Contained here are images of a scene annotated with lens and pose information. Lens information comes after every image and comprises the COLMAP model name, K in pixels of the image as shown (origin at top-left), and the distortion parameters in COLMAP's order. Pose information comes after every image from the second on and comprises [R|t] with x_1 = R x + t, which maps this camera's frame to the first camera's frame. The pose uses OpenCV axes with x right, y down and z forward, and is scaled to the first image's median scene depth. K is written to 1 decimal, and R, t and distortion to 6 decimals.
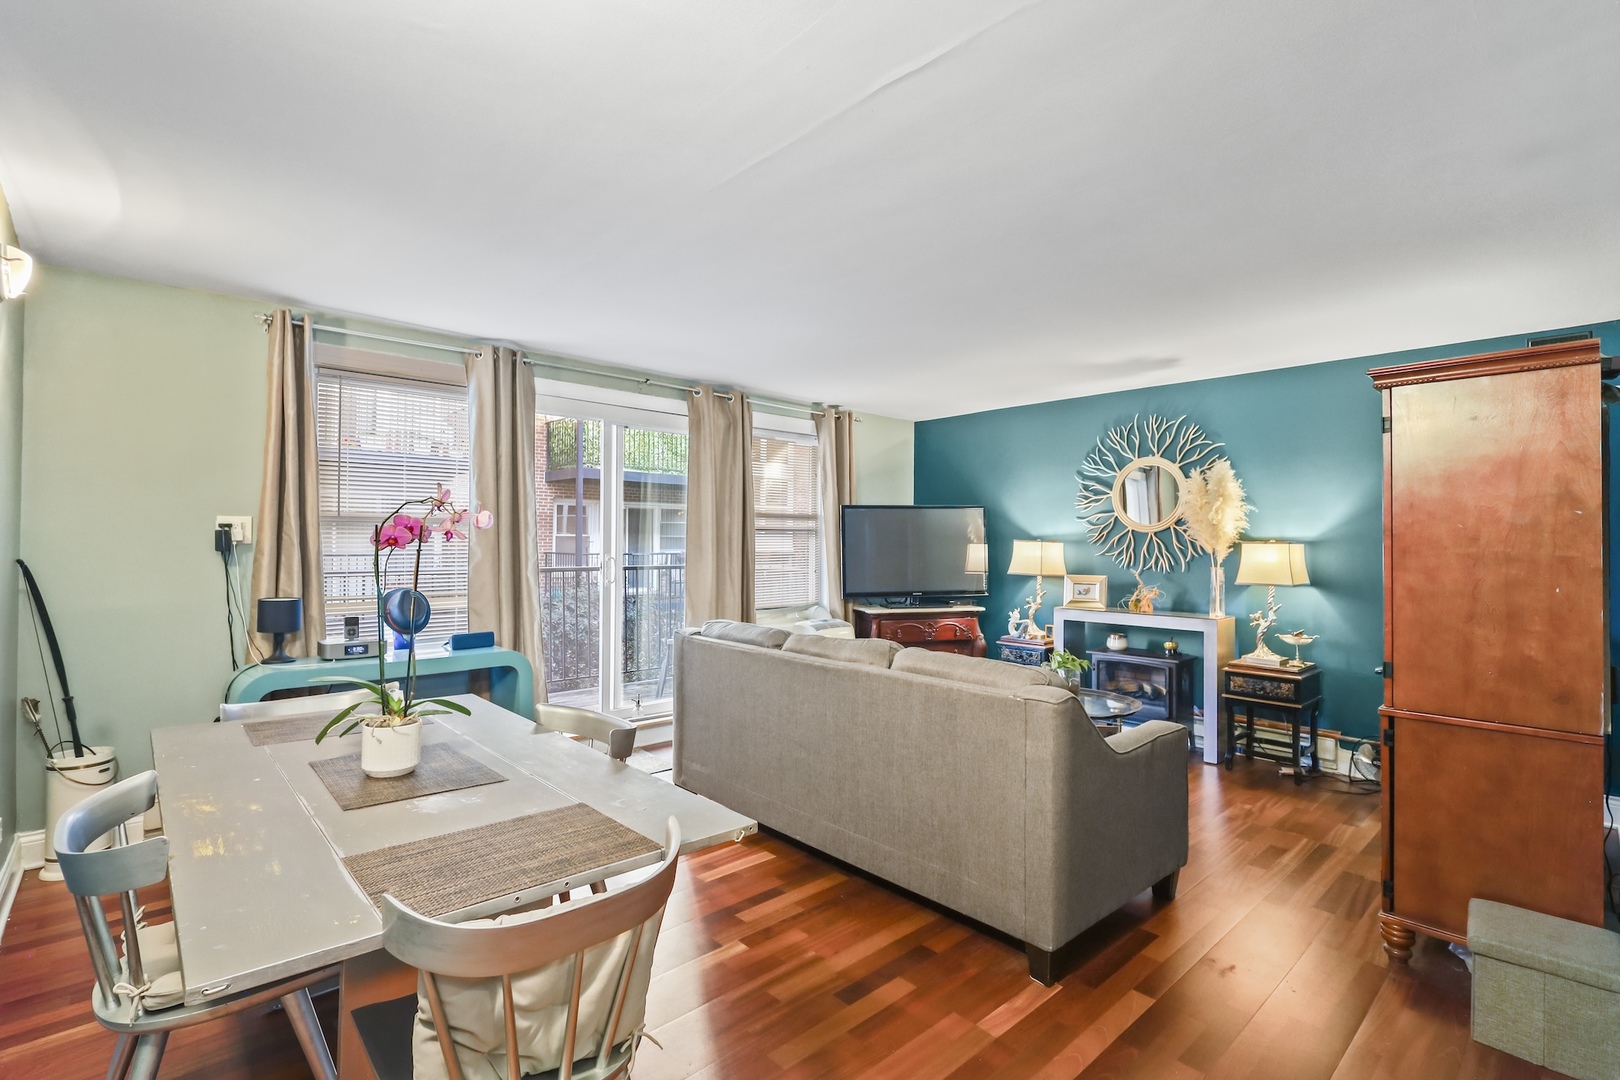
lens RADIAL K [[750.1, 0, 815.6], [0, 750.1, 533.0], [0, 0, 1]] dist [-0.002436, 0.002480]
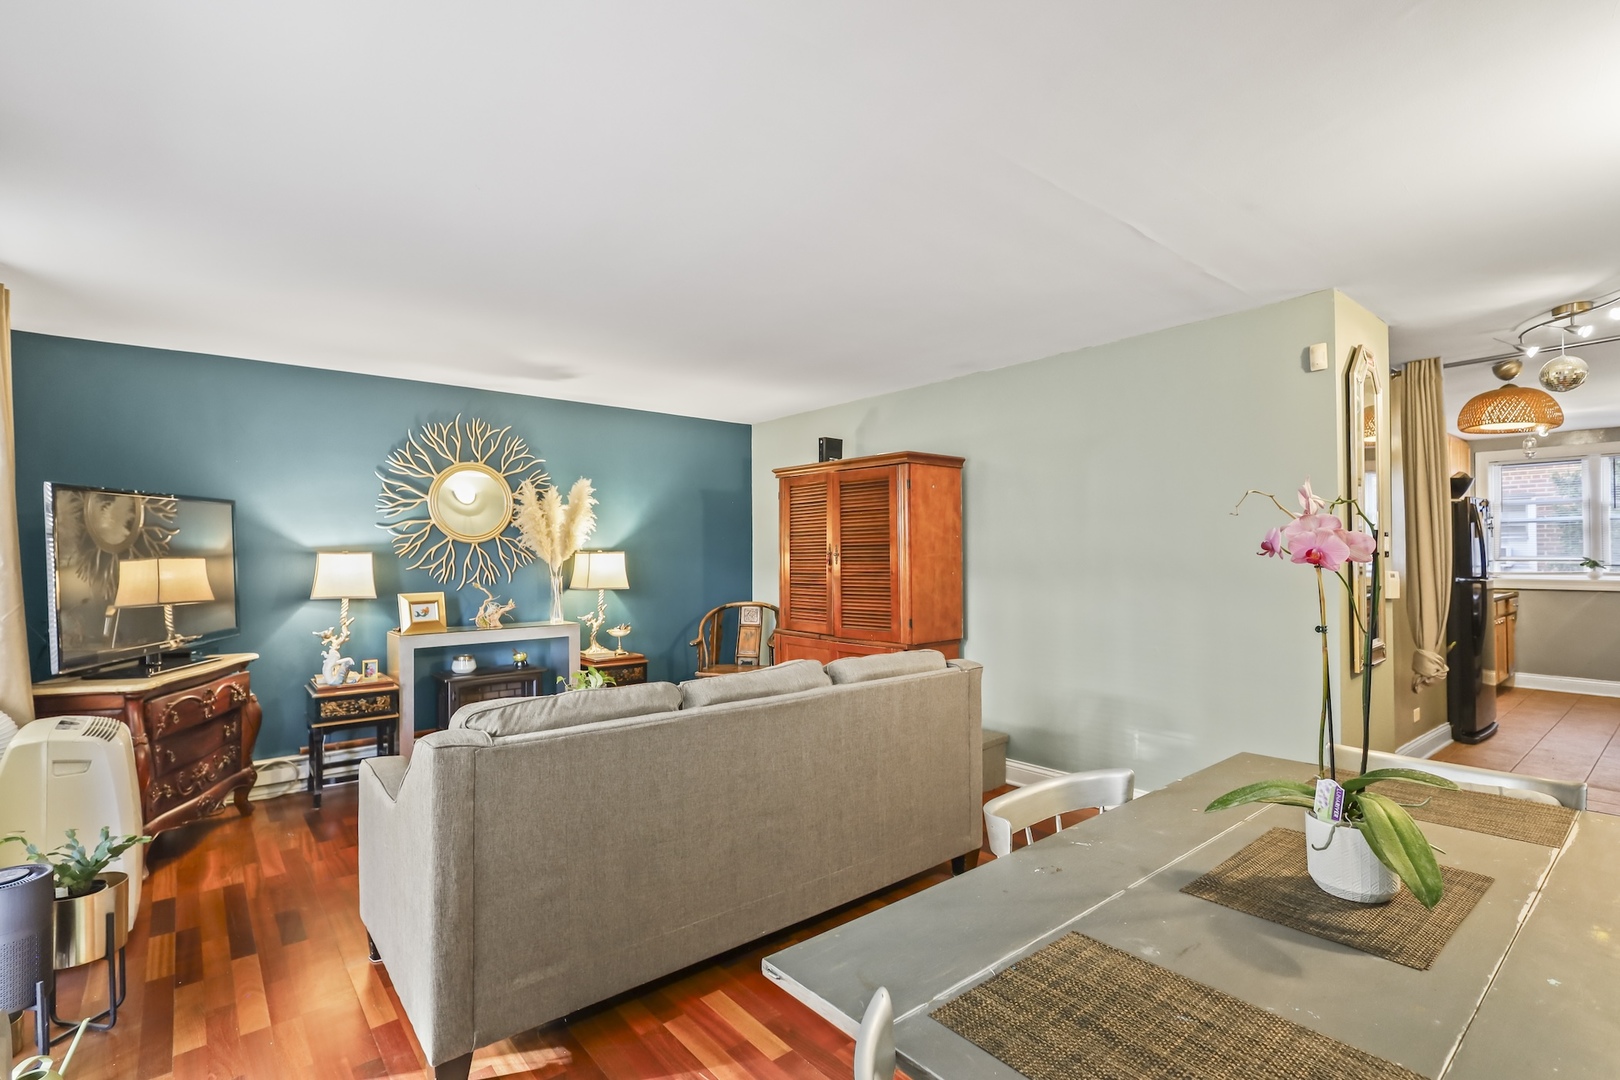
lens RADIAL K [[750.1, 0, 806.0], [0, 750.1, 546.1], [0, 0, 1]] dist [-0.002436, 0.002480]
pose [[0.058128, 0.003369, 0.998303, -0.528687], [-0.005232, 0.999982, -0.003070, 0.004071], [-0.998295, -0.005045, 0.058144, 0.603393]]
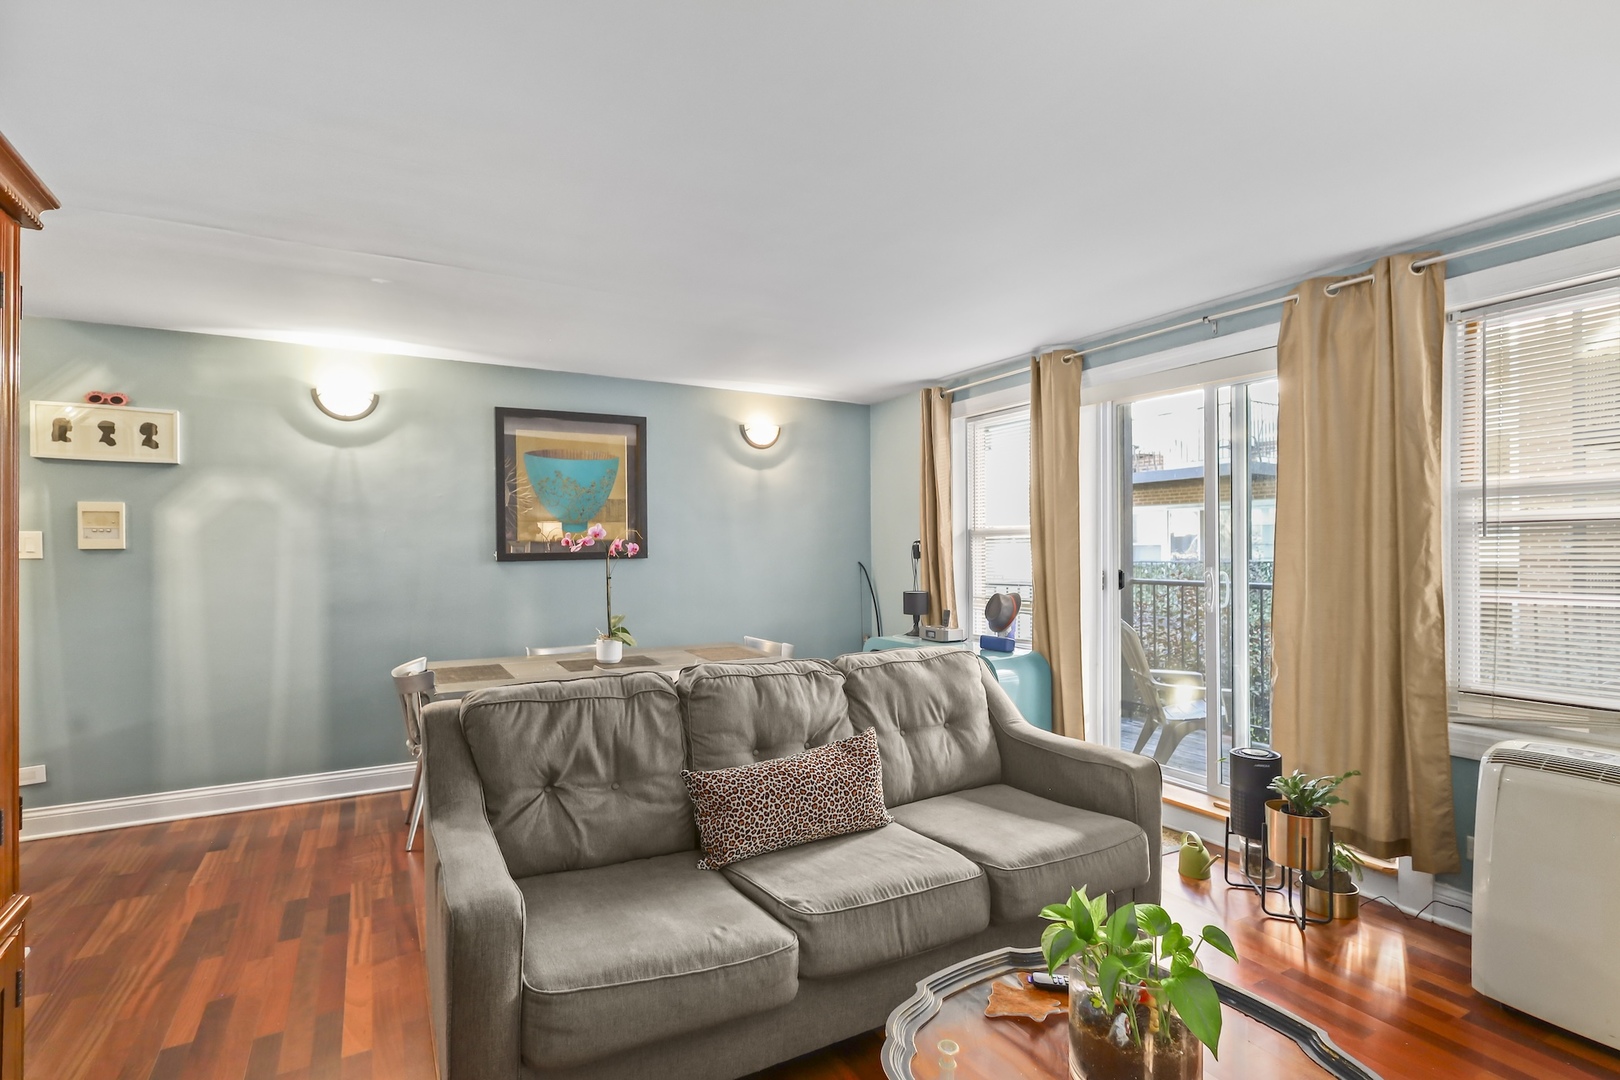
lens RADIAL K [[750.1, 0, 807.9], [0, 750.1, 549.7], [0, 0, 1]] dist [-0.002436, 0.002480]
pose [[-0.221551, -0.003917, -0.975141, 0.482740], [0.014758, 0.999864, -0.007369, 0.009604], [0.975037, -0.016024, -0.221463, 0.728421]]
